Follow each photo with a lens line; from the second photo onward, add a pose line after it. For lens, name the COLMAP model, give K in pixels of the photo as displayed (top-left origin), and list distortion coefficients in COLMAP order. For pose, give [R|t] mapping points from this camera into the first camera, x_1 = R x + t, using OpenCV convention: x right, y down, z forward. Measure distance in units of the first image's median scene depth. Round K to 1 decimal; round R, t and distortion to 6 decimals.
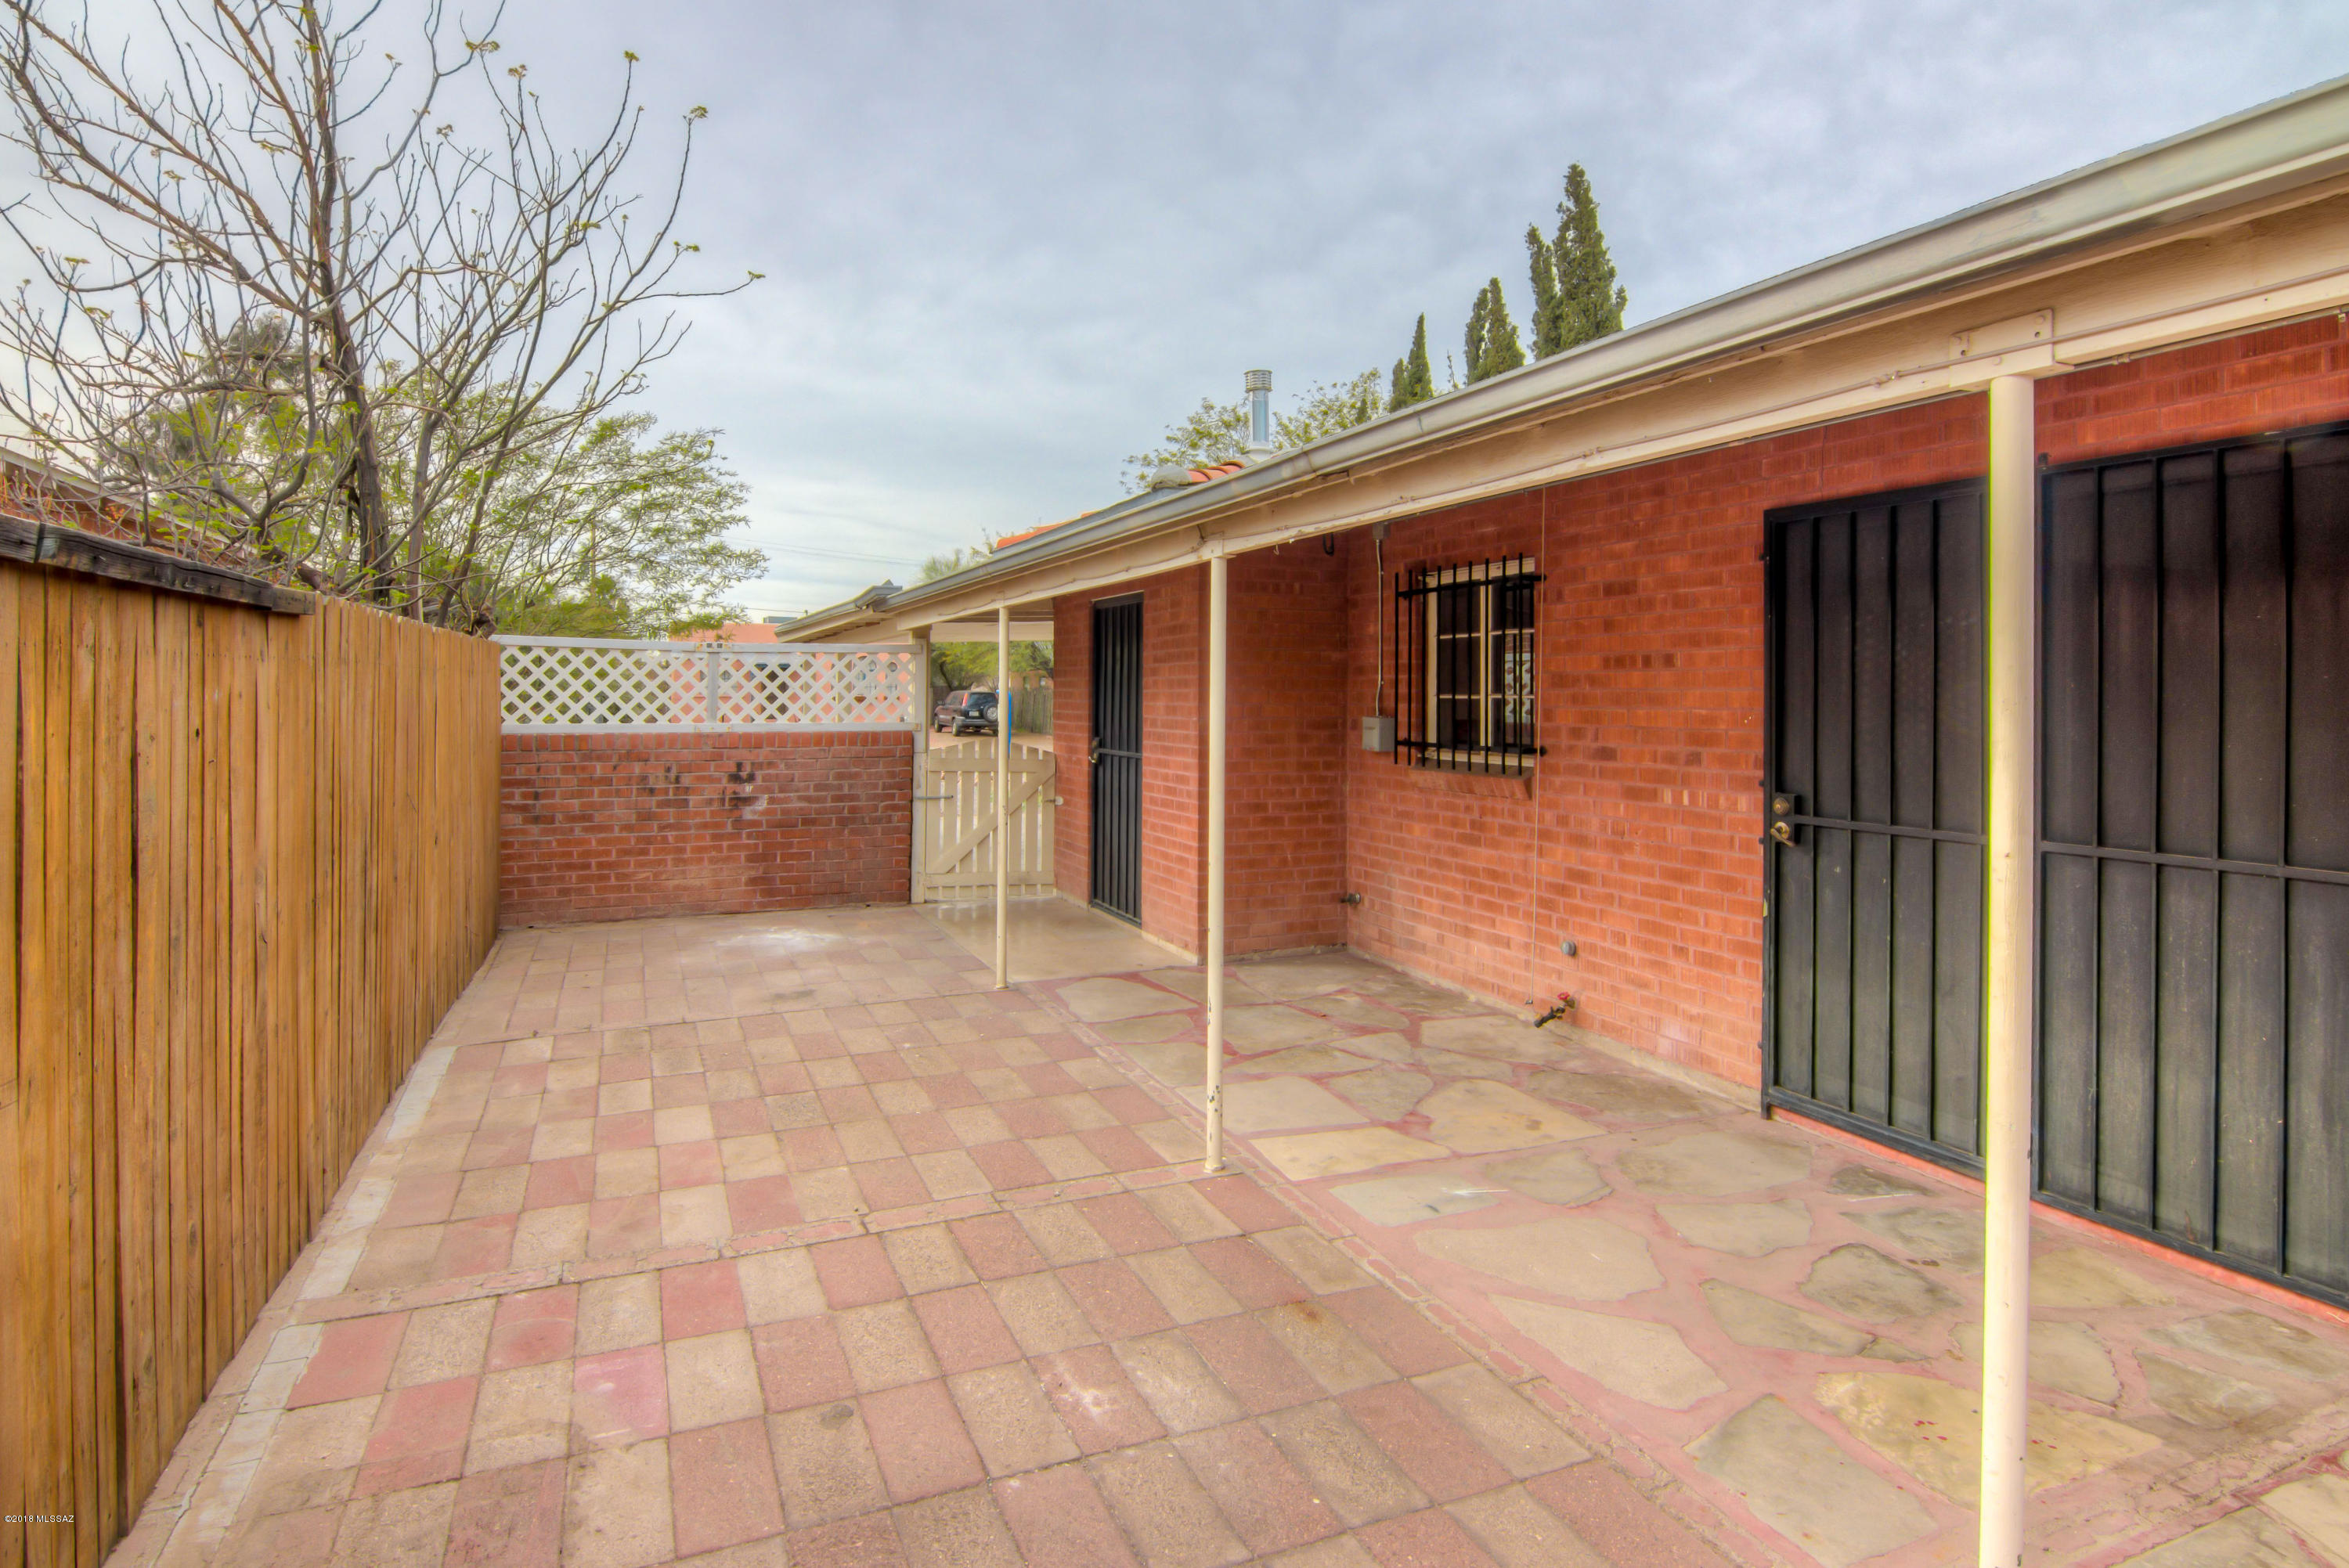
lens RADIAL K [[1237.9, 0, 1168.2], [0, 1237.9, 681.6], [0, 0, 1]] dist [0.002749, -0.013794]
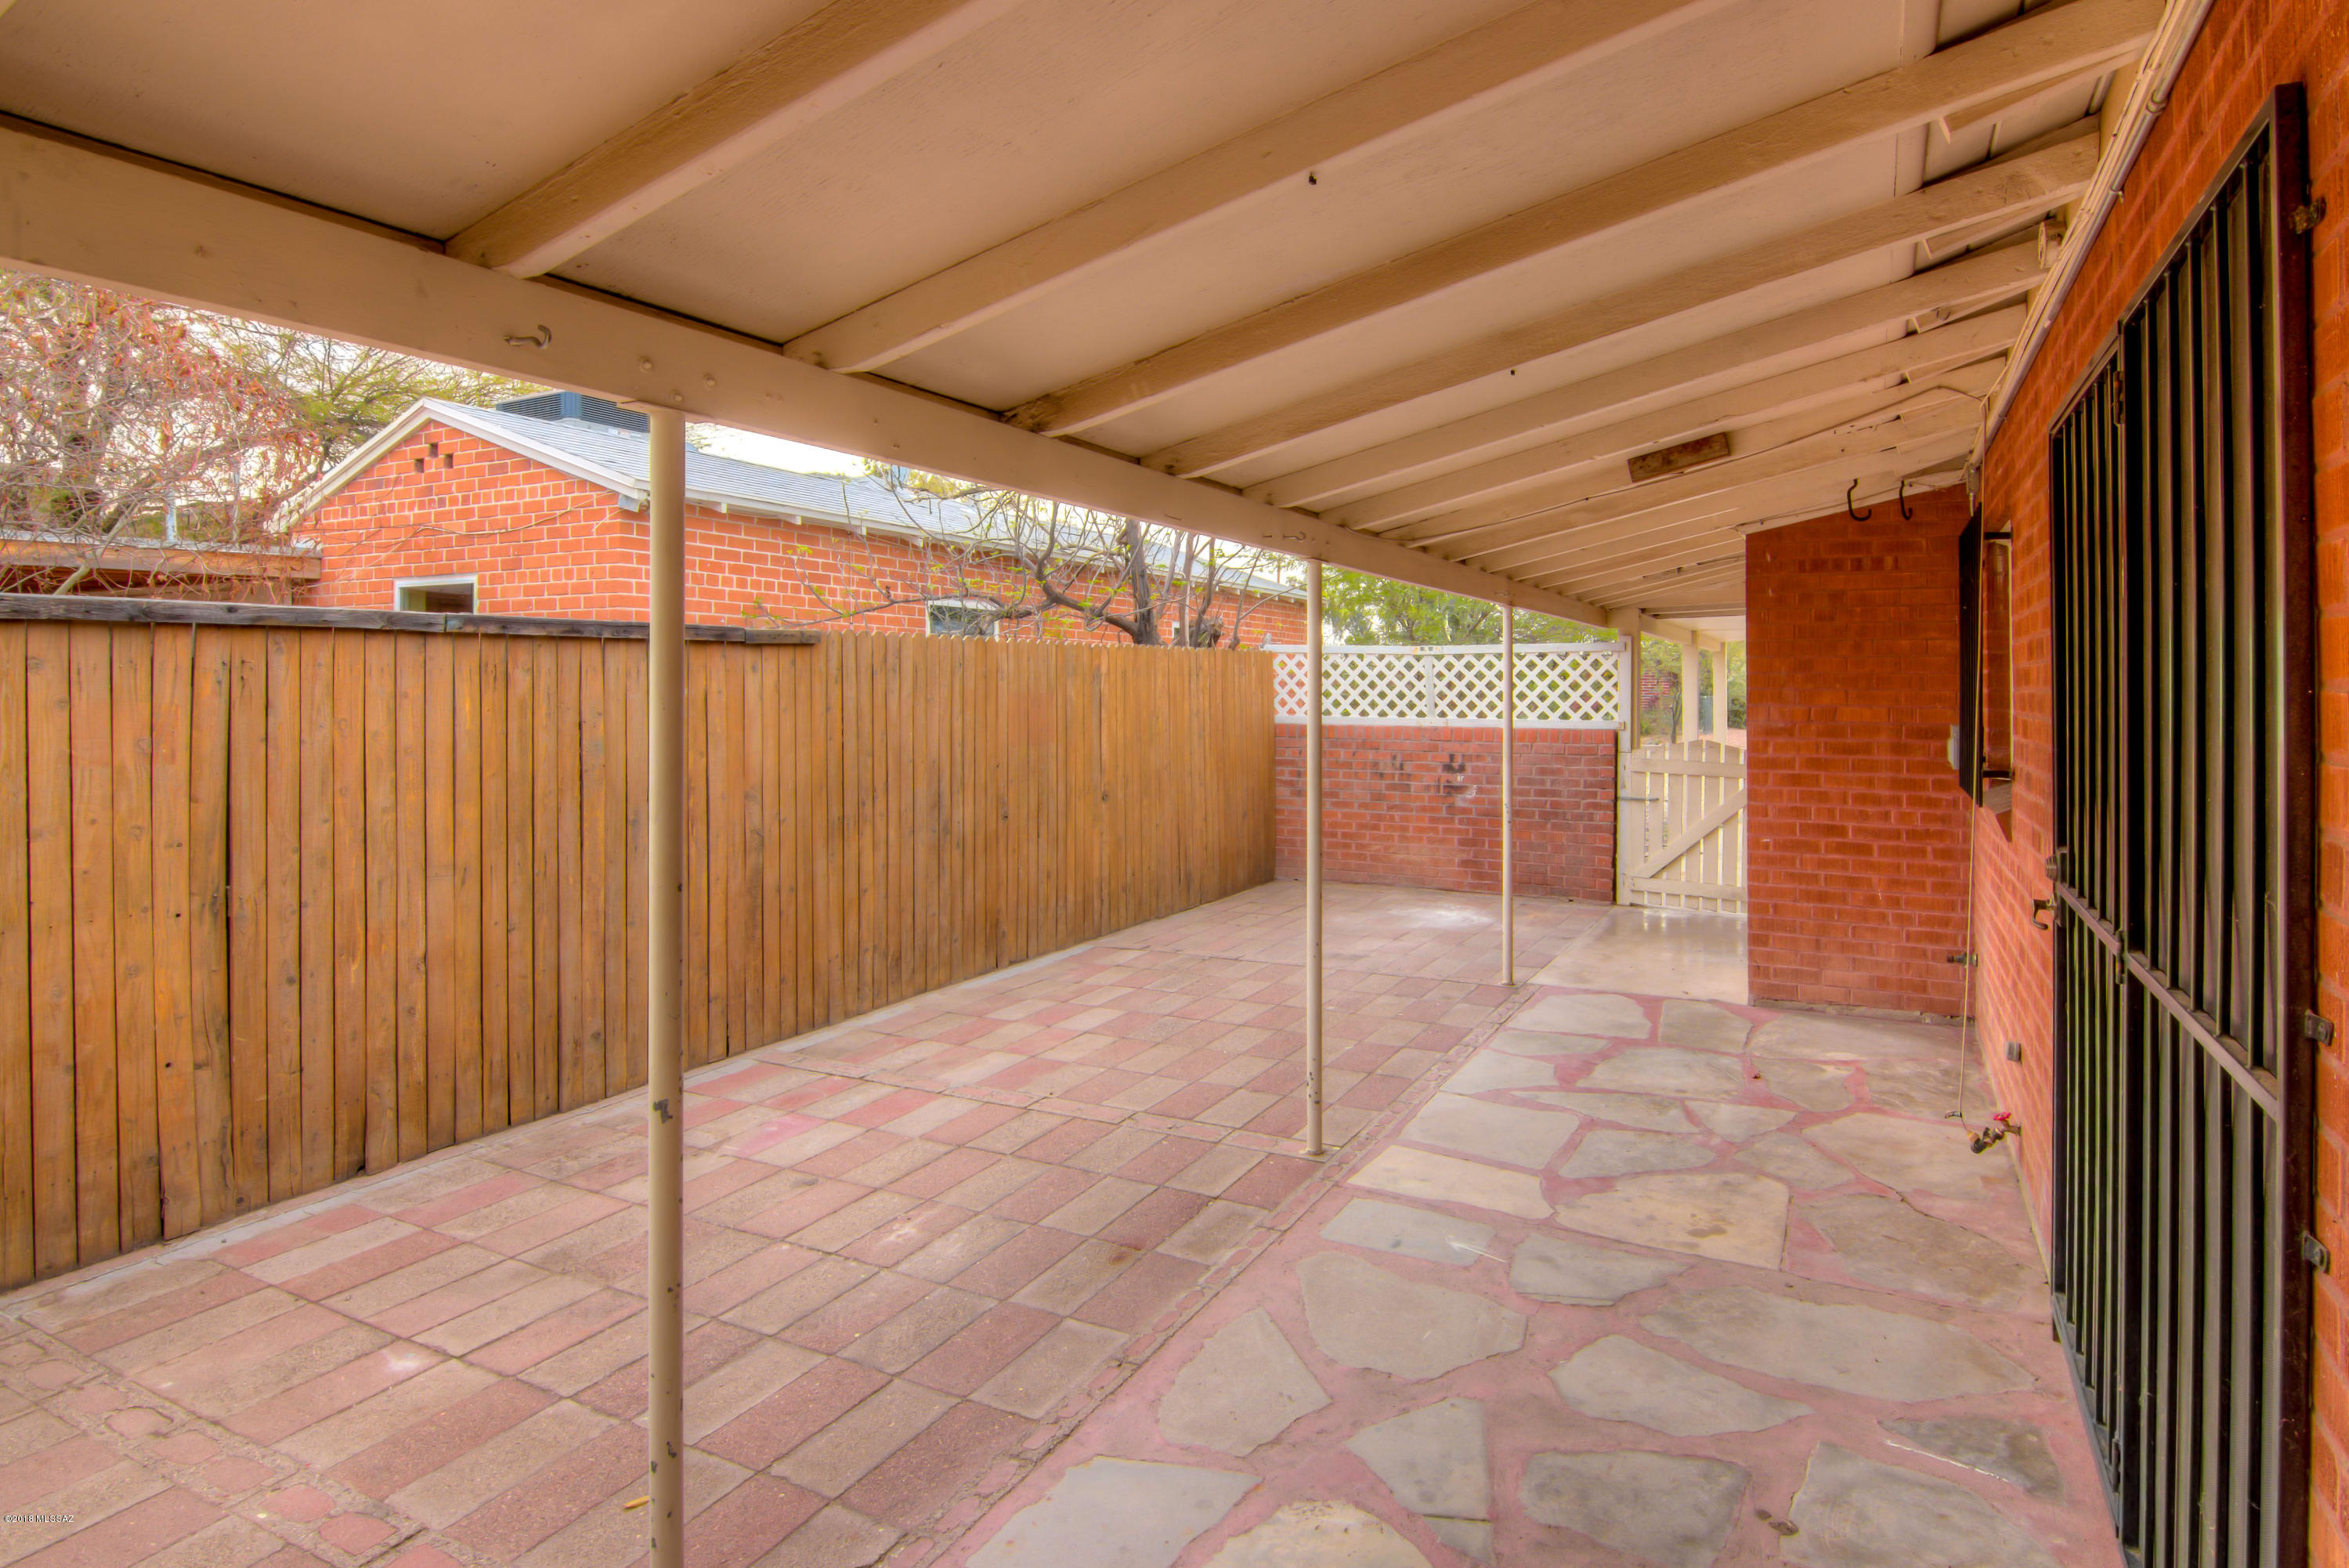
lens RADIAL K [[1211.7, 0, 1176.1], [0, 1211.7, 683.6], [0, 0, 1]] dist [-0.001706, -0.002141]
pose [[0.663474, -0.002197, -0.748196, 0.451194], [0.005076, 0.999986, 0.001565, -0.000465], [0.748182, -0.004836, 0.663476, 0.153135]]
